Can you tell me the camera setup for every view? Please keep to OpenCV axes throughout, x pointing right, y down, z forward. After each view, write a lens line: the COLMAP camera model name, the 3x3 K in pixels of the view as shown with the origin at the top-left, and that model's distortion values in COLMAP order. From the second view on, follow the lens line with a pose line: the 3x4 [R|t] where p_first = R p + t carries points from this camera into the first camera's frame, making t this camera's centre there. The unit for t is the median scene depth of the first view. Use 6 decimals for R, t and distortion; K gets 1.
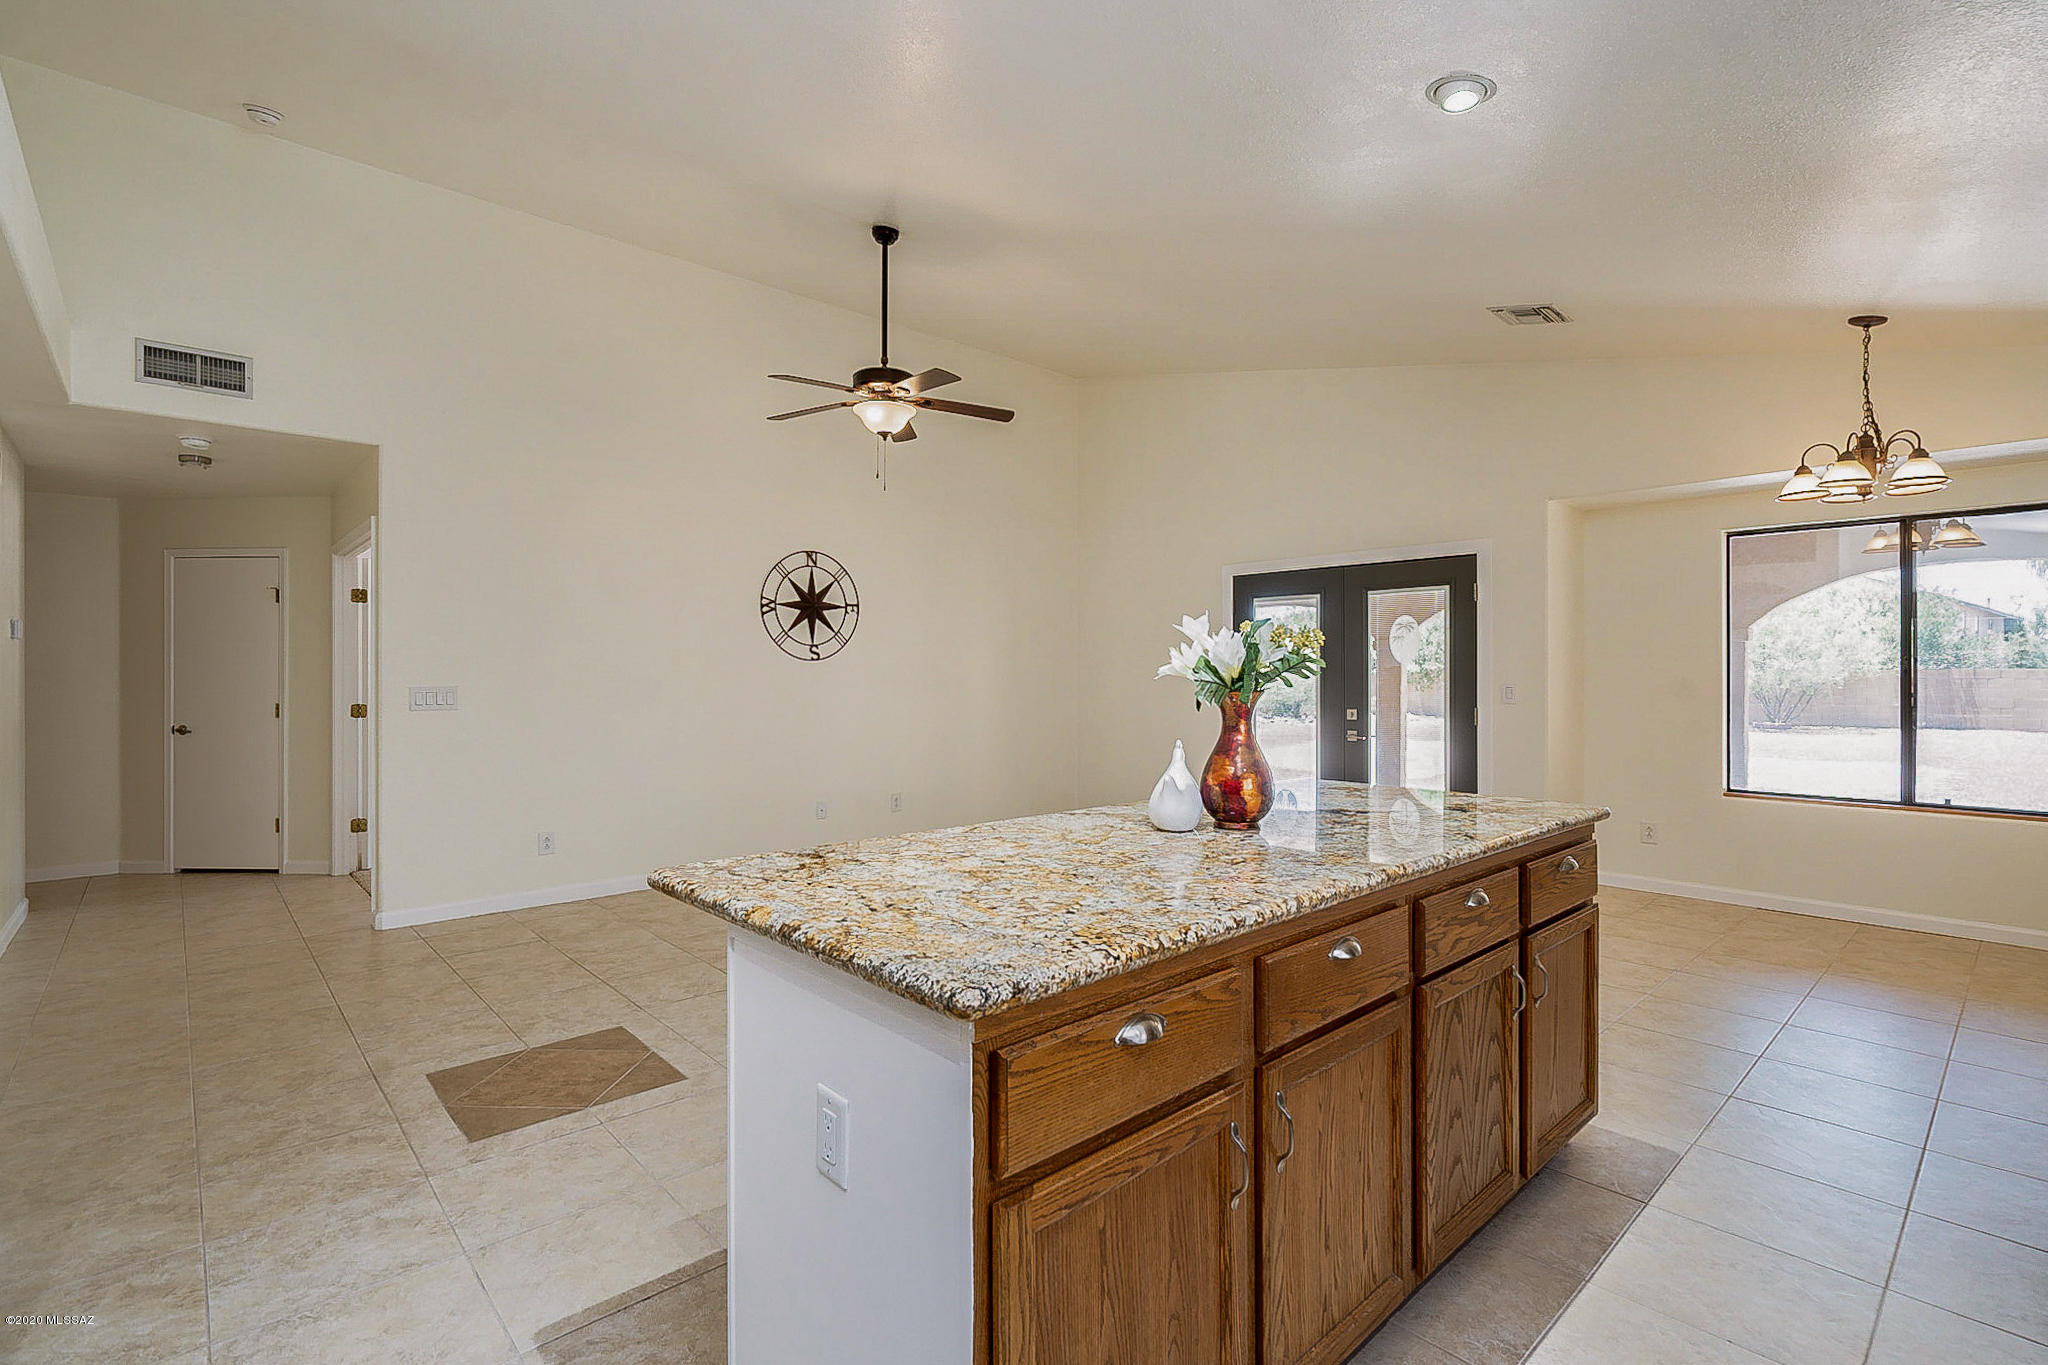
lens RADIAL K [[936.5, 0, 1041.9], [0, 936.5, 678.6], [0, 0, 1]] dist [-0.001076, 0.000158]
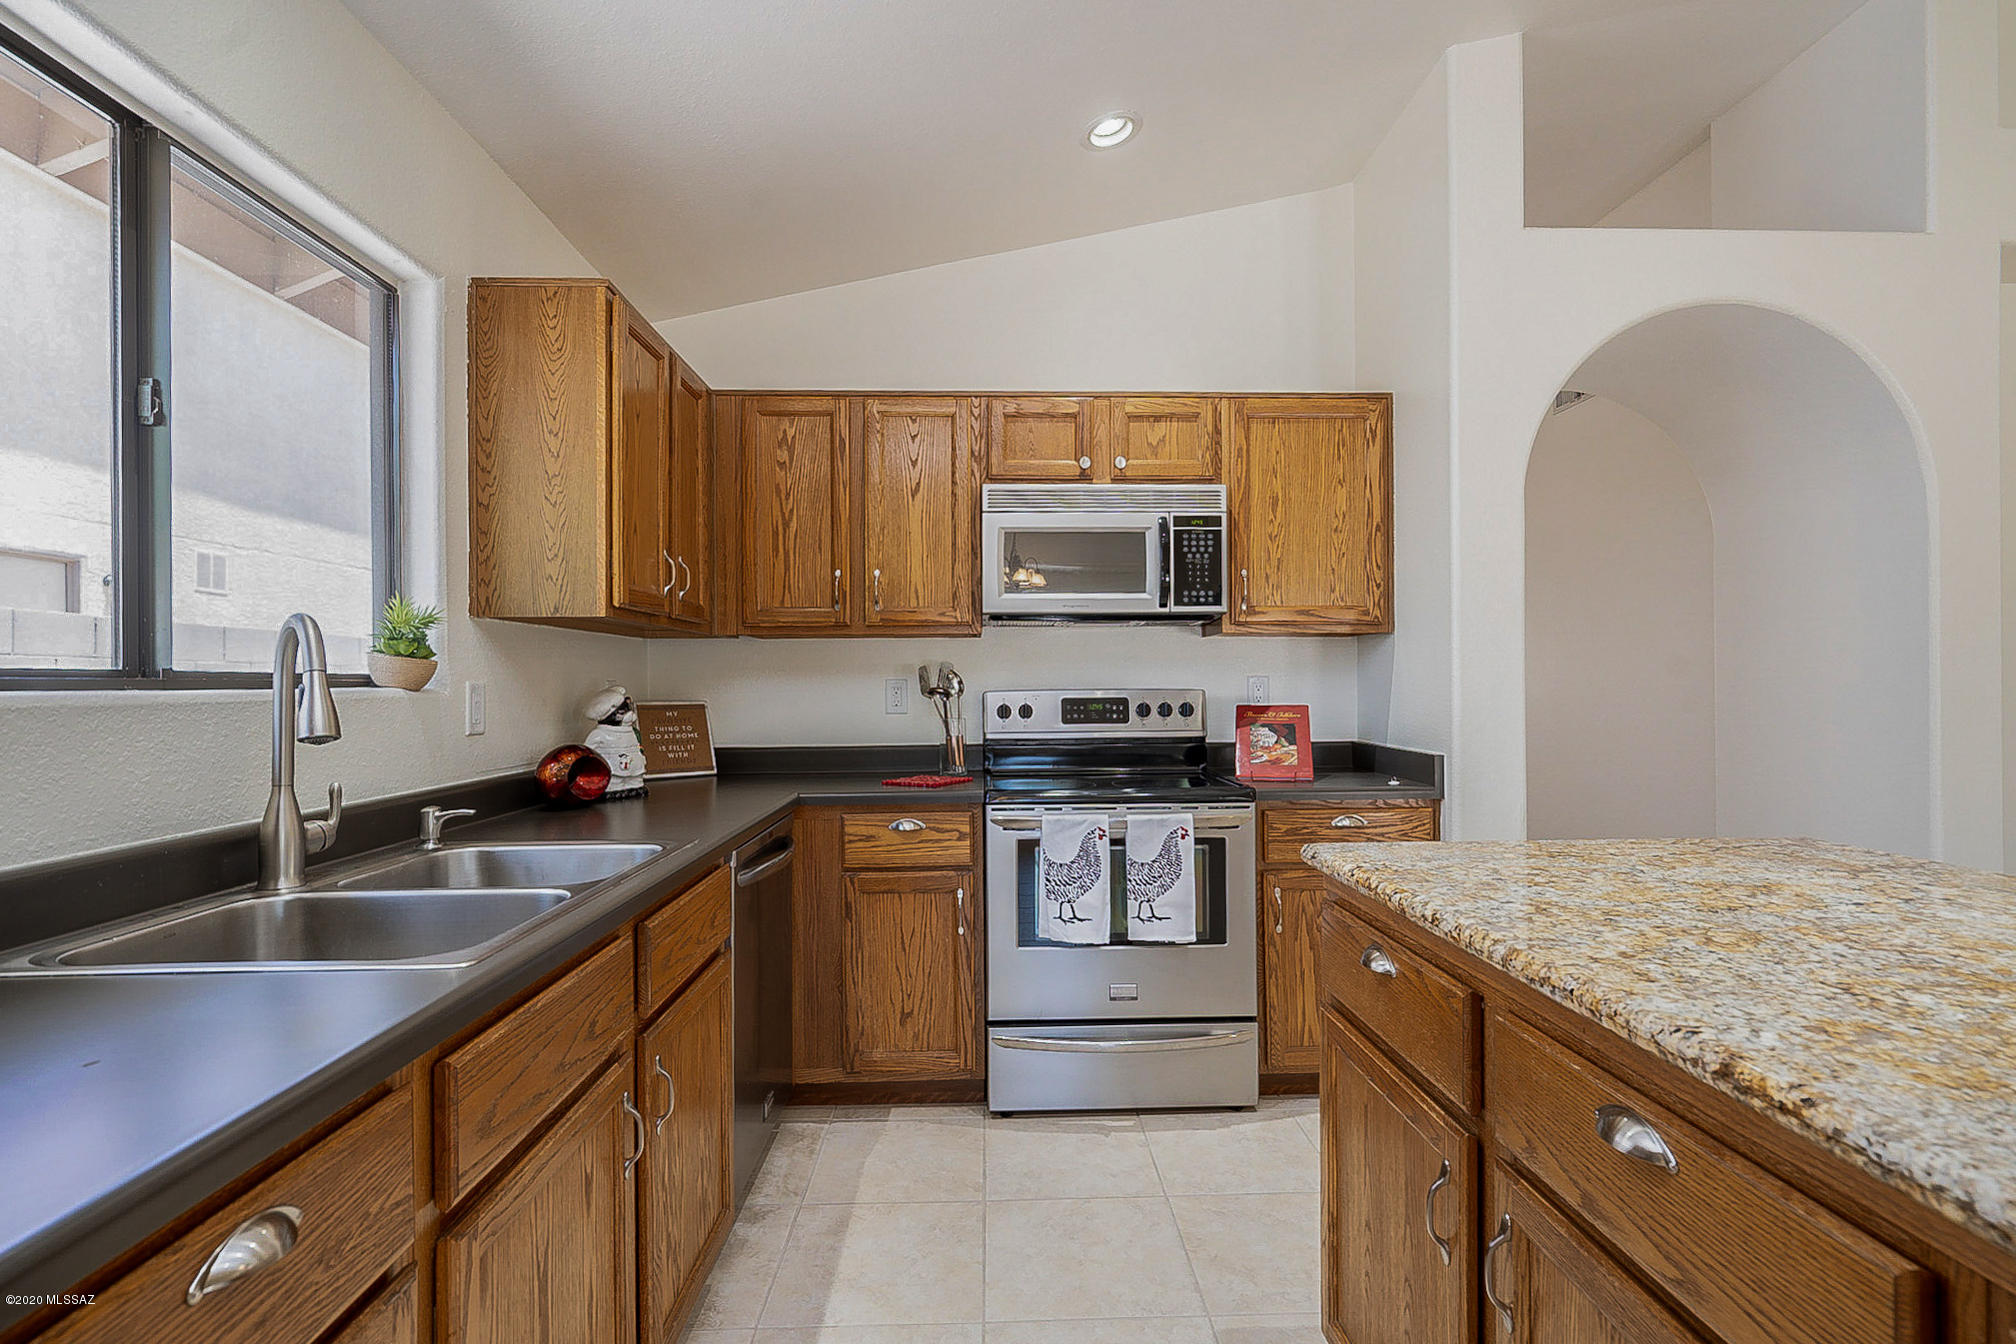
lens RADIAL K [[951.0, 0, 1012.9], [0, 951.0, 677.5], [0, 0, 1]] dist [-0.003773, 0.001065]
pose [[-0.656603, 0.001648, -0.754235, 1.017702], [0.007722, 0.999960, -0.004539, 0.041454], [0.754197, -0.008805, -0.656589, 1.178515]]
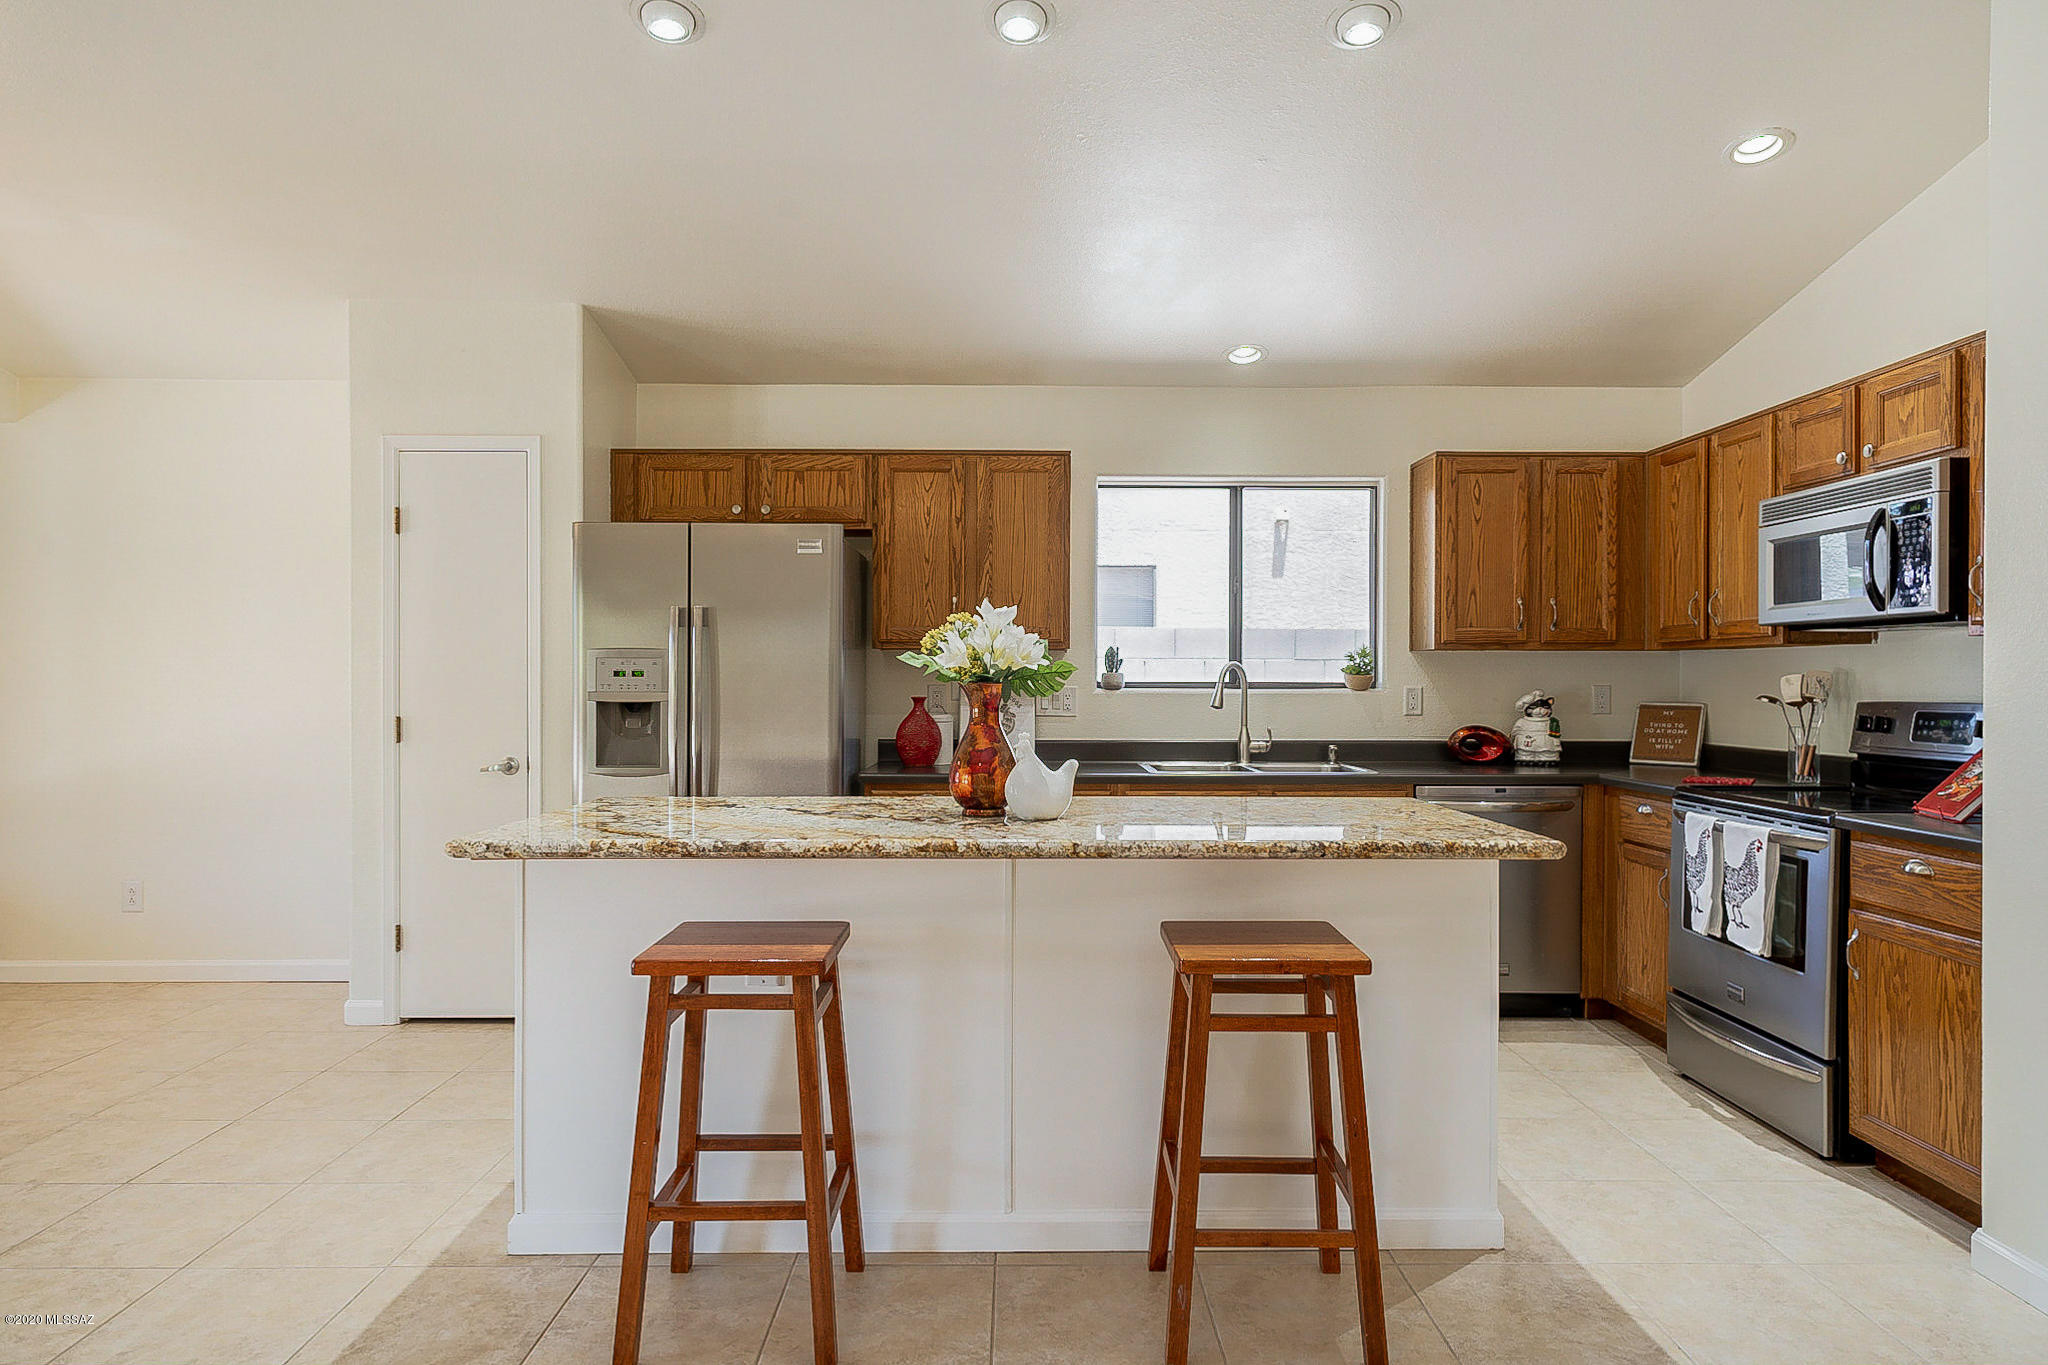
lens RADIAL K [[1209.4, 0, 1024.0], [0, 1209.4, 682.5], [0, 0, 1]] dist [0.000067, -0.000354]
pose [[-0.738022, -0.001844, 0.674774, -1.037056], [-0.000640, 0.999998, 0.002033, 0.017763], [-0.674776, 0.001068, -0.738022, 2.842590]]
